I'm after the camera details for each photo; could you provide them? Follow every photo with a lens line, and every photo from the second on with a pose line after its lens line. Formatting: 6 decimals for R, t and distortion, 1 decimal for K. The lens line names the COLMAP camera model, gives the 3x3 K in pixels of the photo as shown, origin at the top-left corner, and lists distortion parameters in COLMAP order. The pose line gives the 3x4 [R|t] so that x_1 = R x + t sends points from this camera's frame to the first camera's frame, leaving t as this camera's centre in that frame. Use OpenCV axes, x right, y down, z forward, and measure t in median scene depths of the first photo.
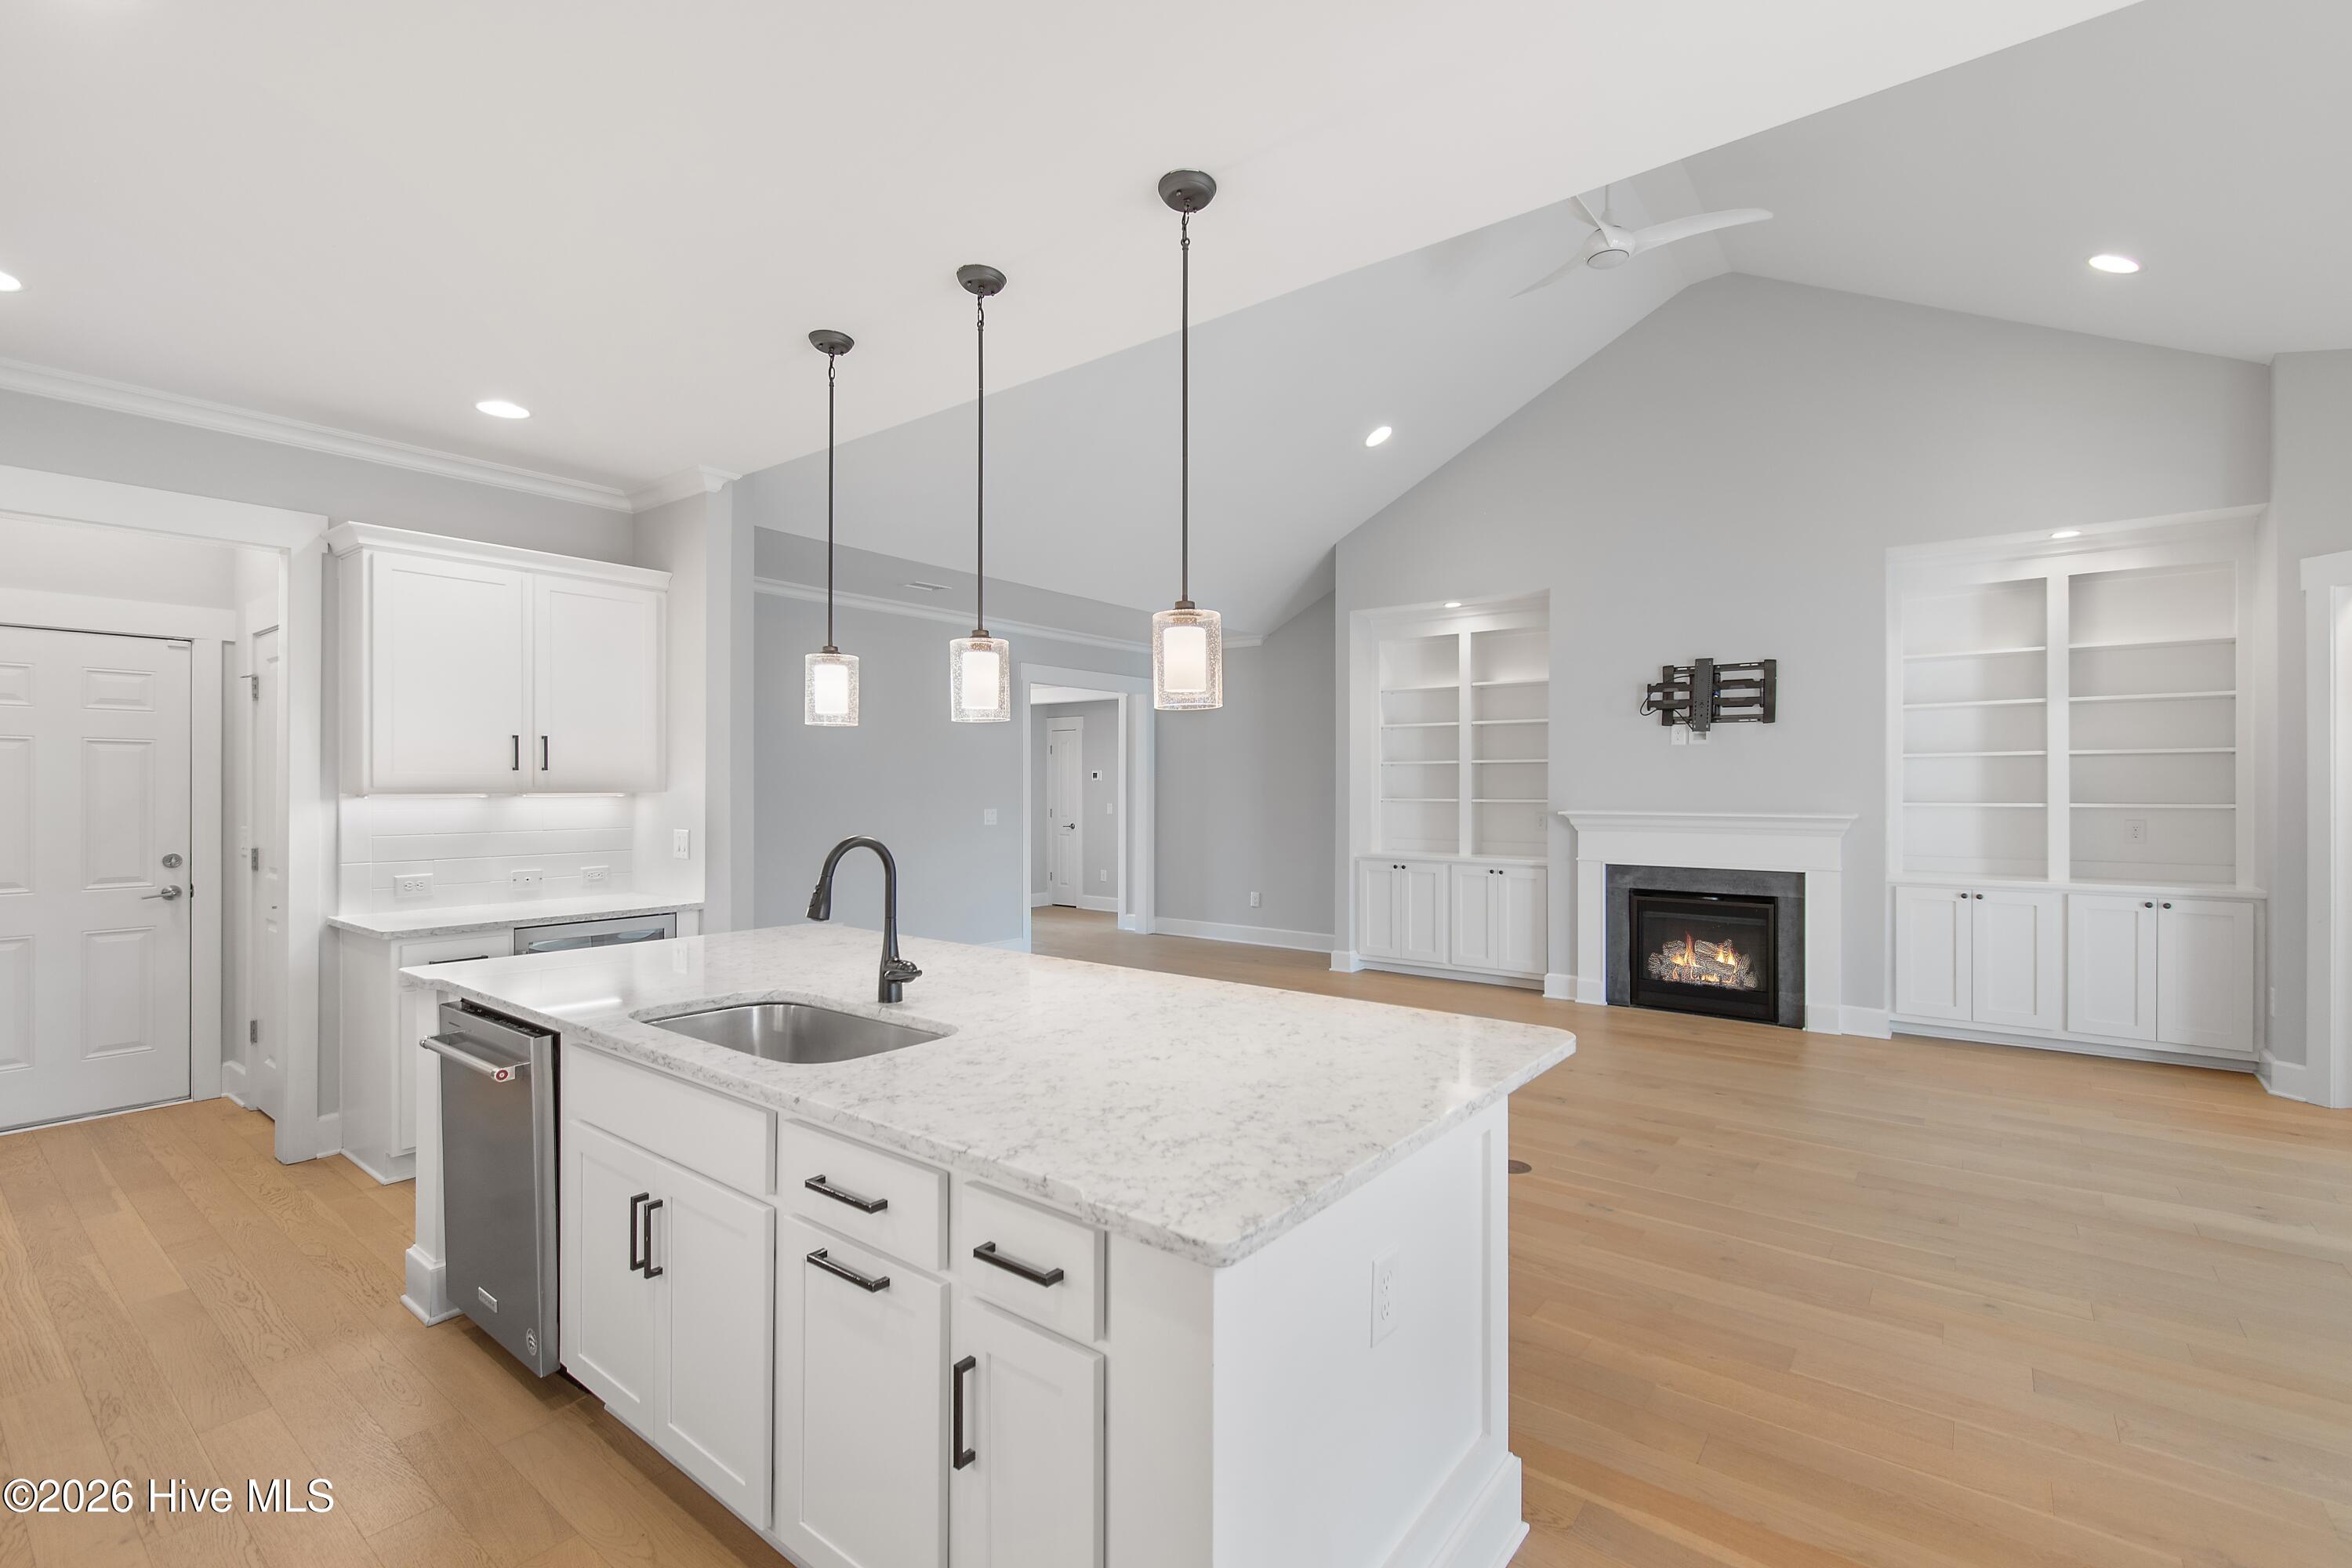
lens RADIAL K [[1037.5, 0, 1173.8], [0, 1037.5, 788.4], [0, 0, 1]] dist [0.000738, -0.000105]
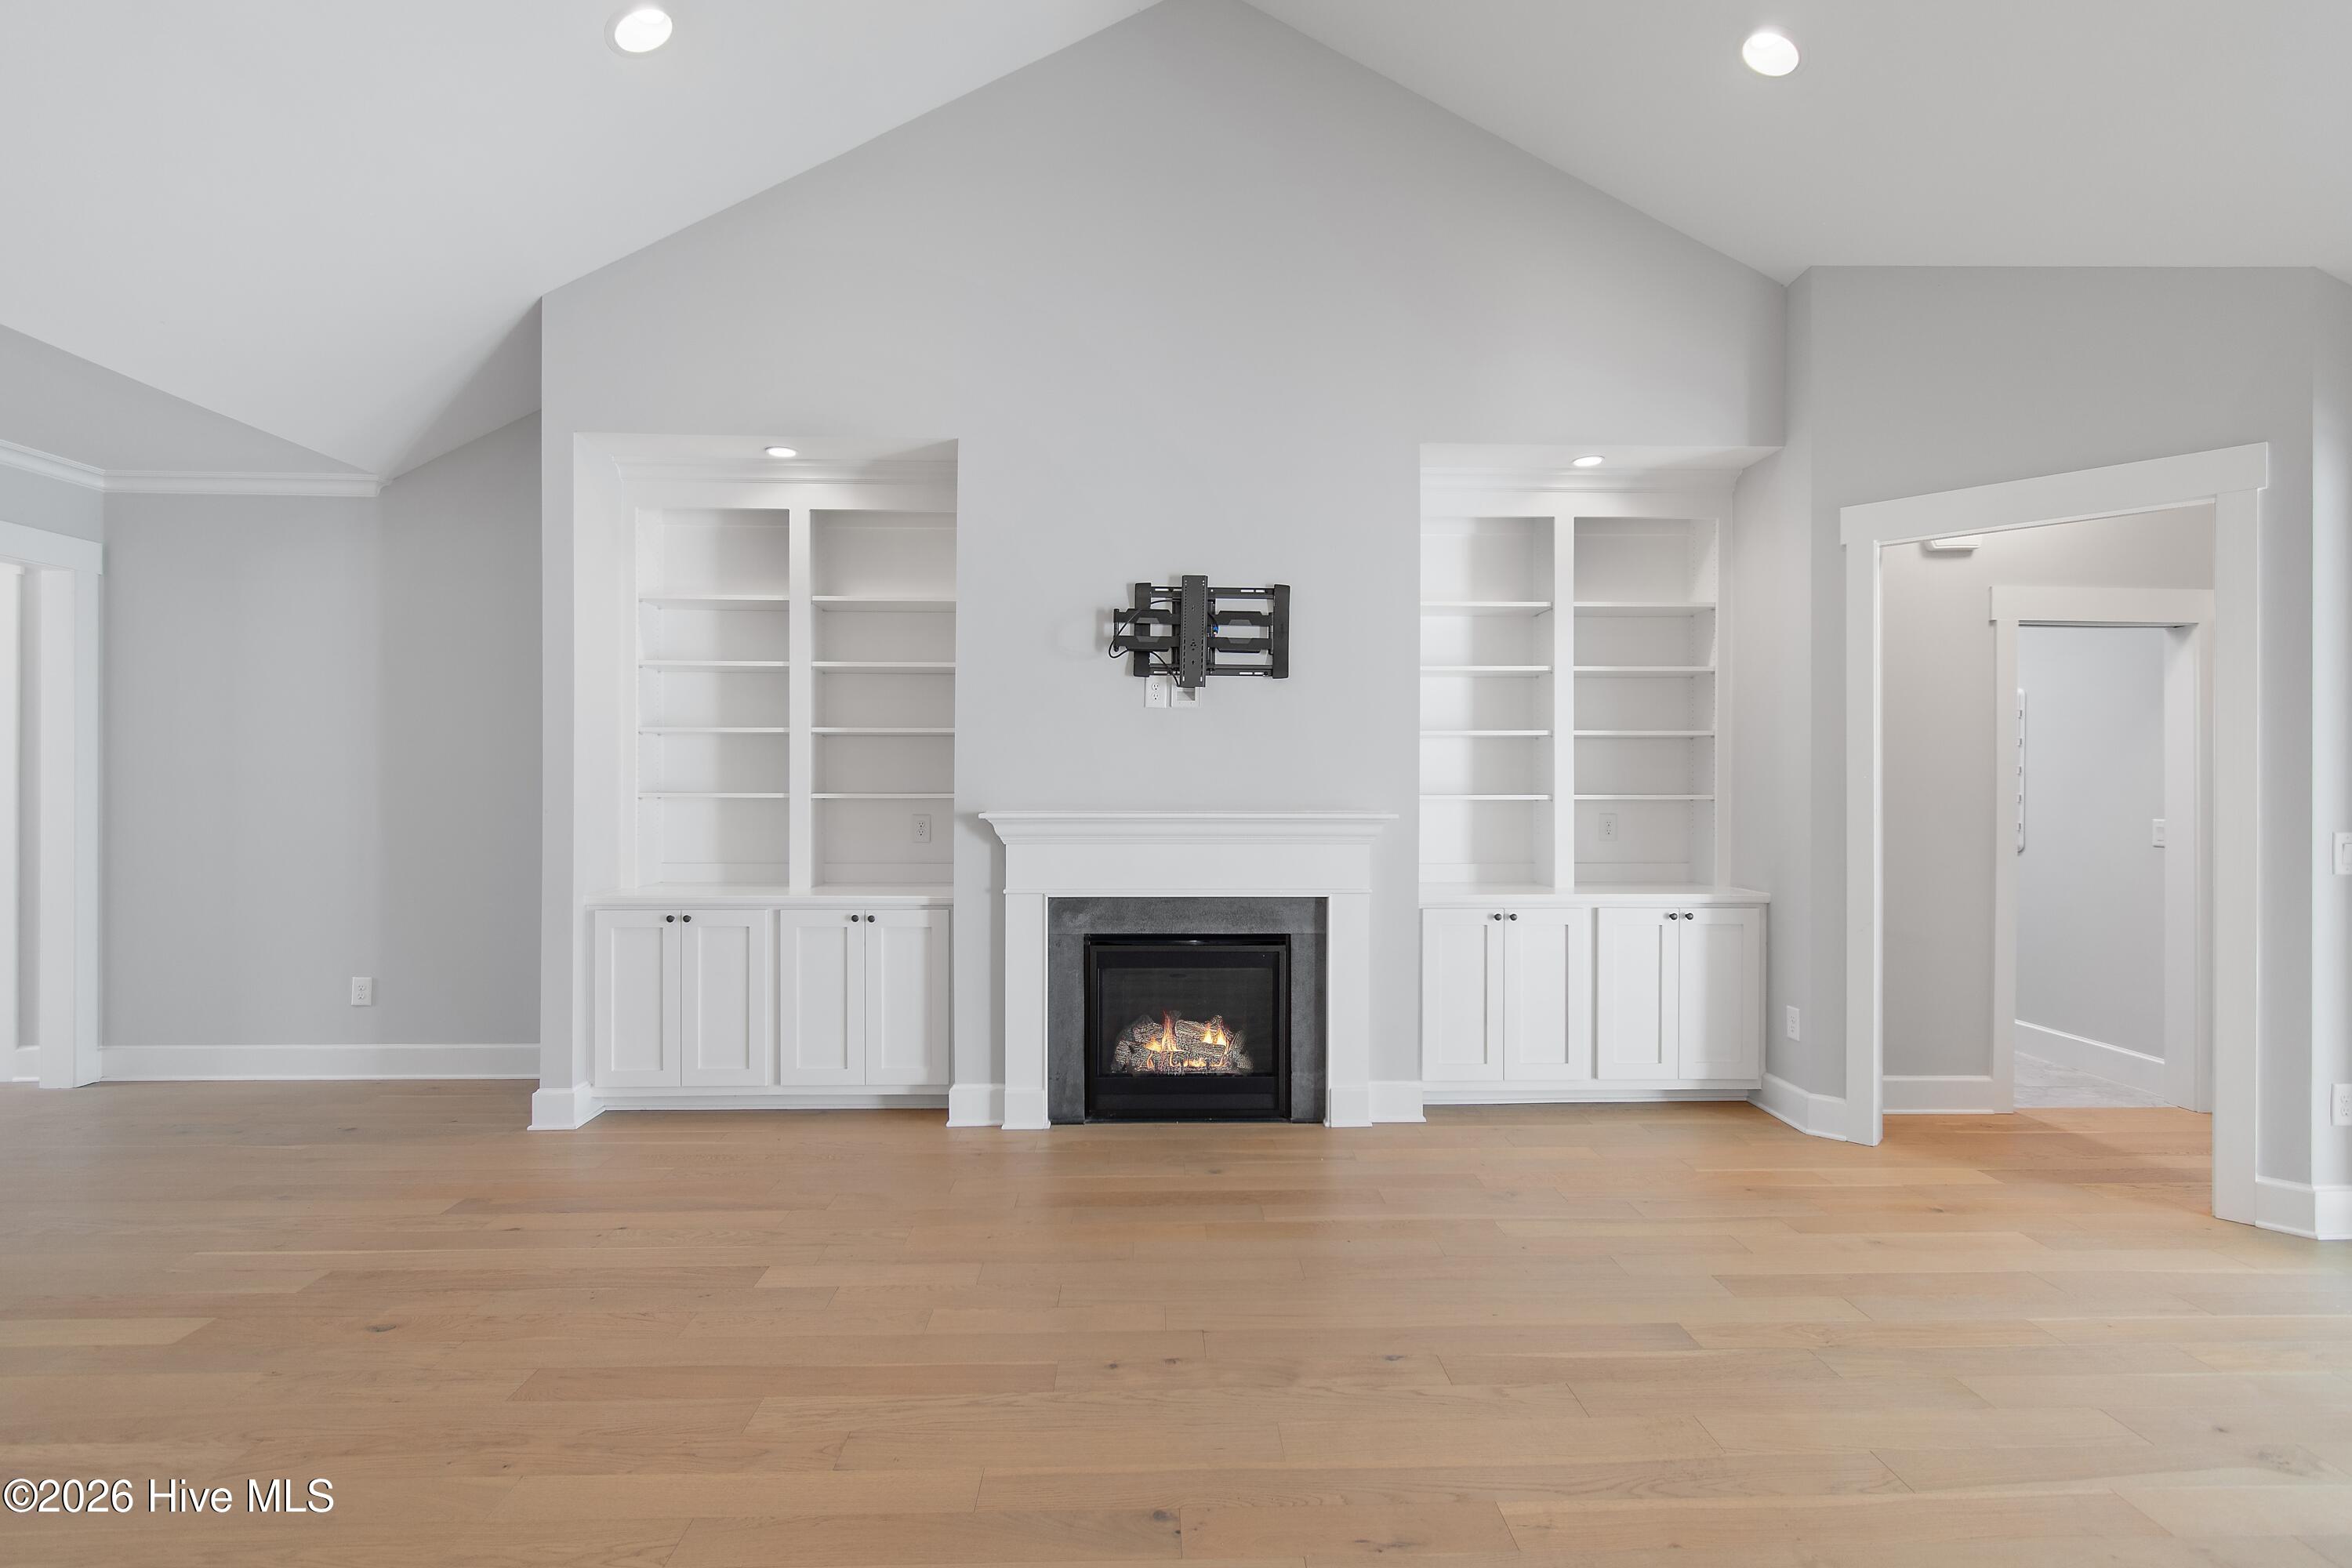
lens RADIAL K [[1037.5, 0, 1173.8], [0, 1037.5, 788.4], [0, 0, 1]] dist [0.000738, -0.000105]
pose [[0.766847, -0.001579, 0.641828, 0.081123], [-0.001231, 0.999992, 0.003932, 0.005859], [-0.641829, -0.003805, 0.766838, 0.498783]]
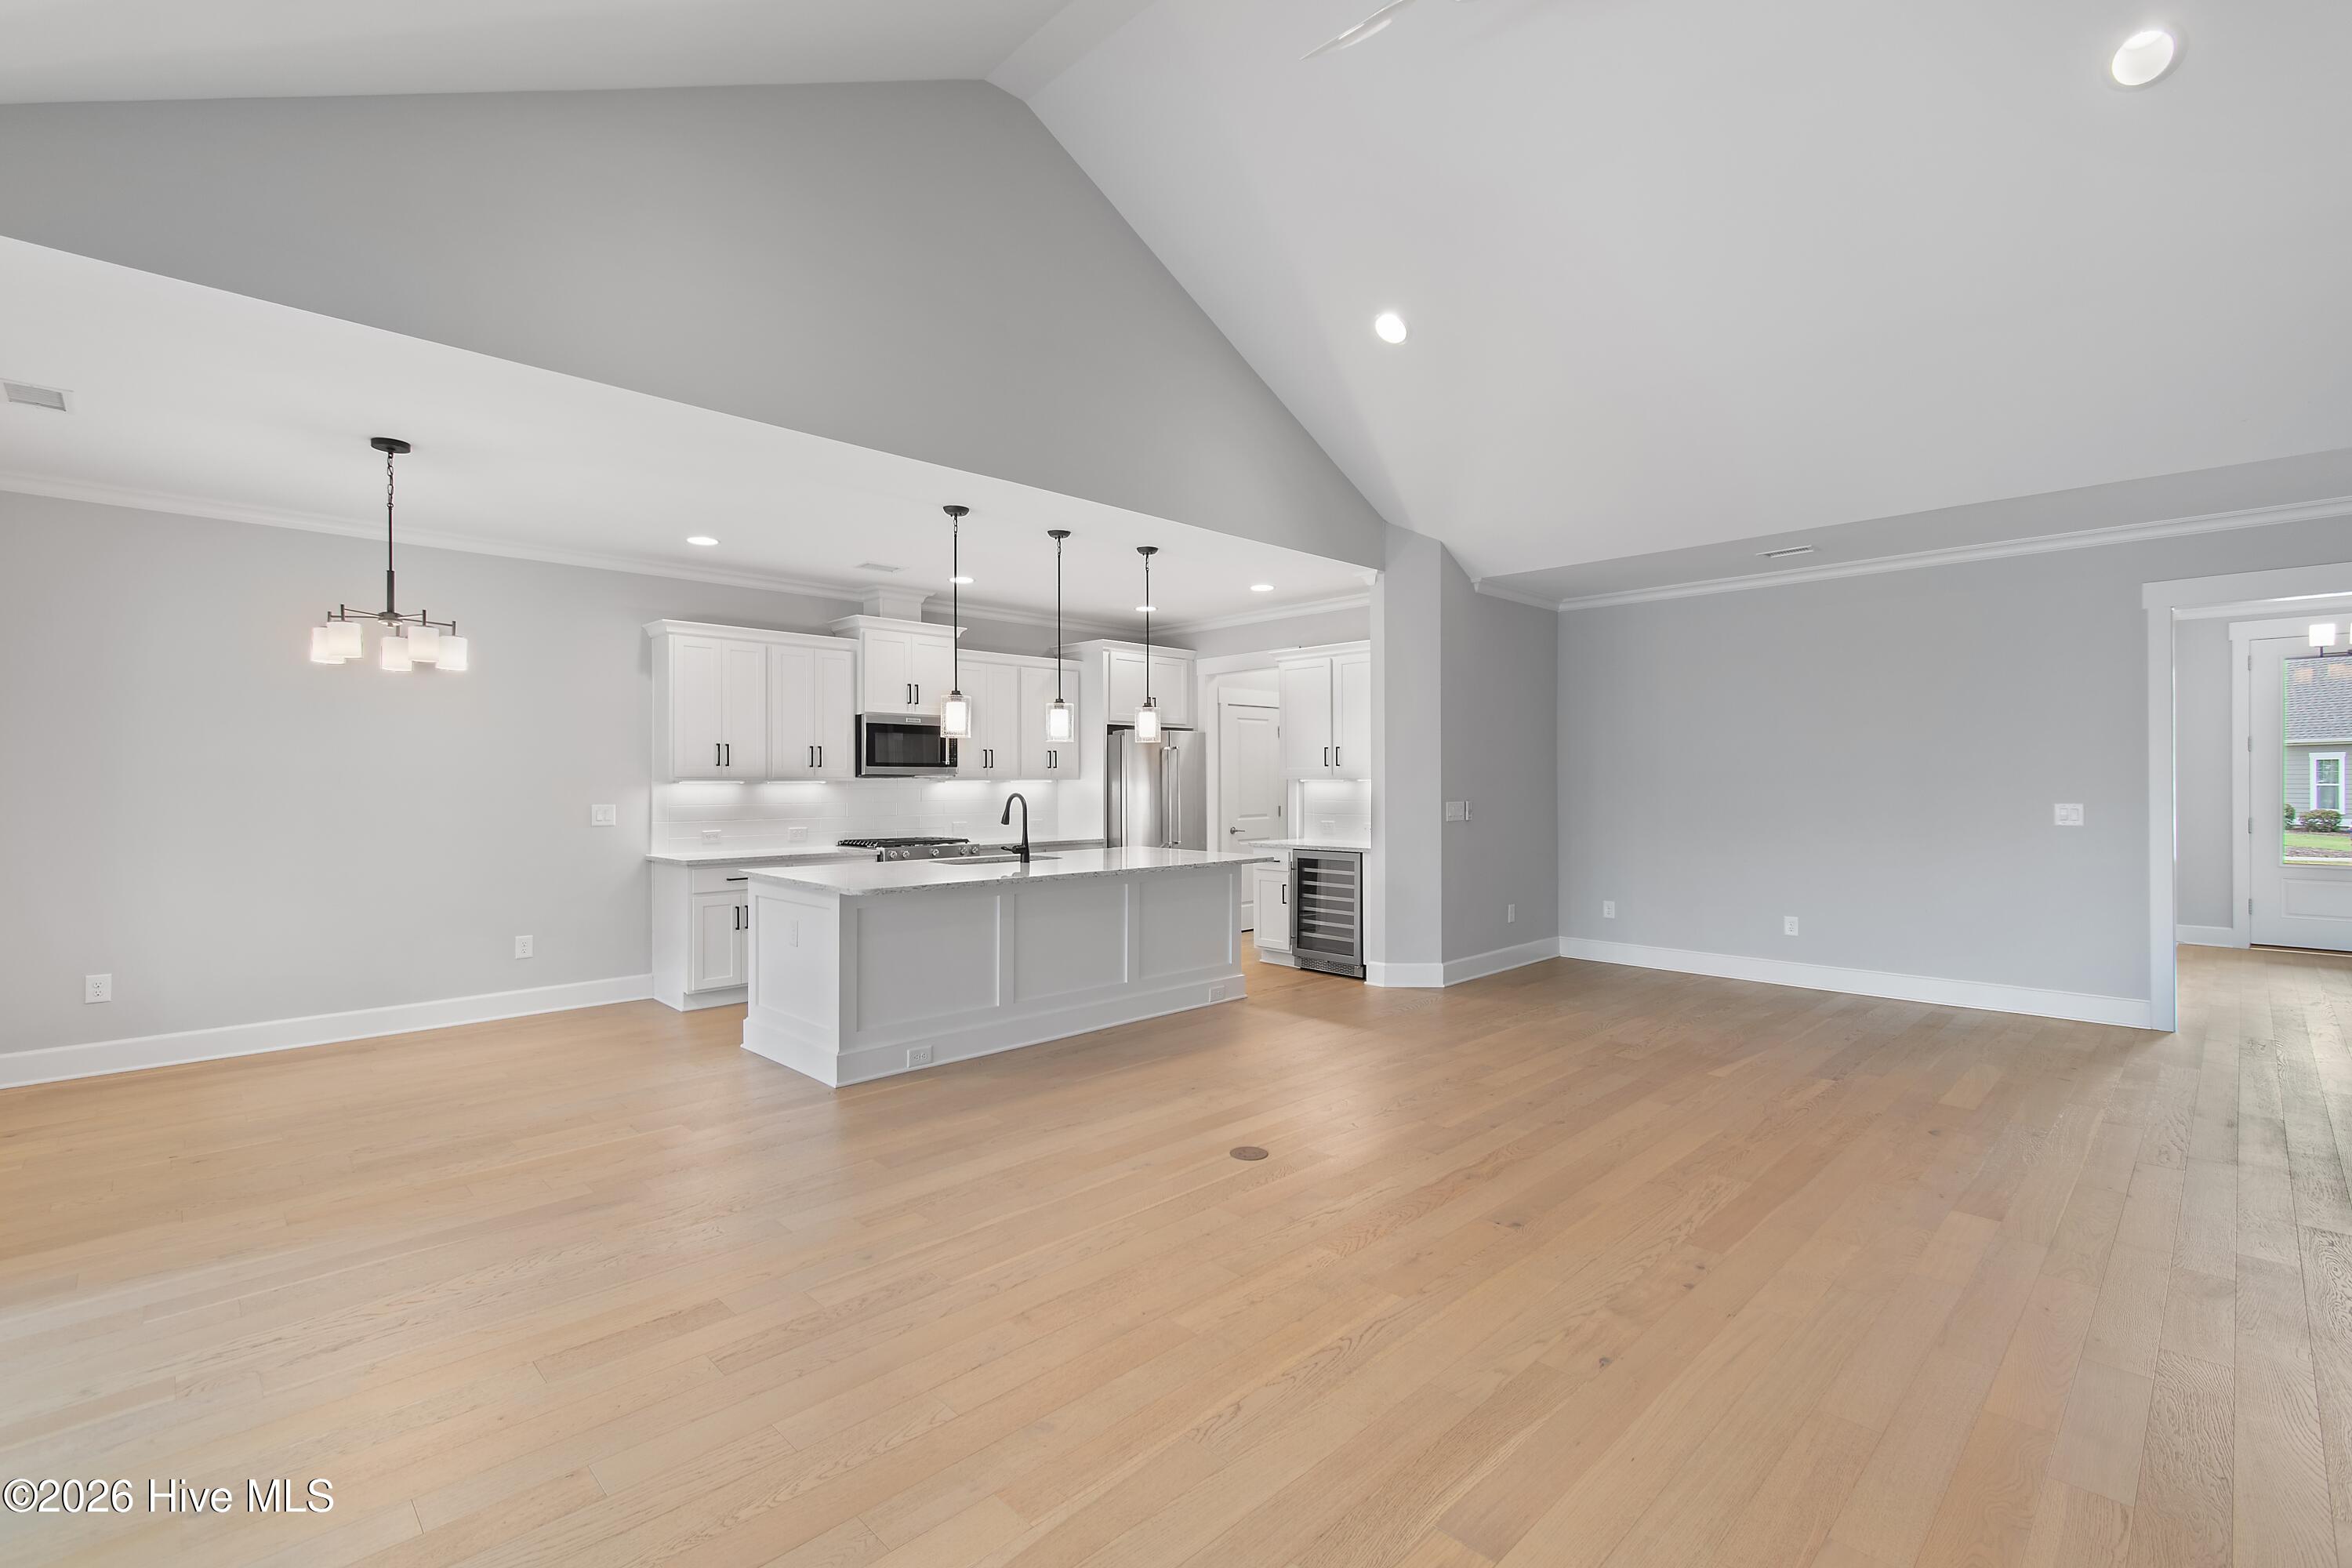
lens RADIAL K [[1037.5, 0, 1173.8], [0, 1037.5, 788.4], [0, 0, 1]] dist [0.000738, -0.000105]
pose [[-0.132009, 0.006137, -0.991230, 0.764572], [0.000760, 0.999981, 0.006090, 0.007052], [0.991248, 0.000050, -0.132011, 0.631575]]
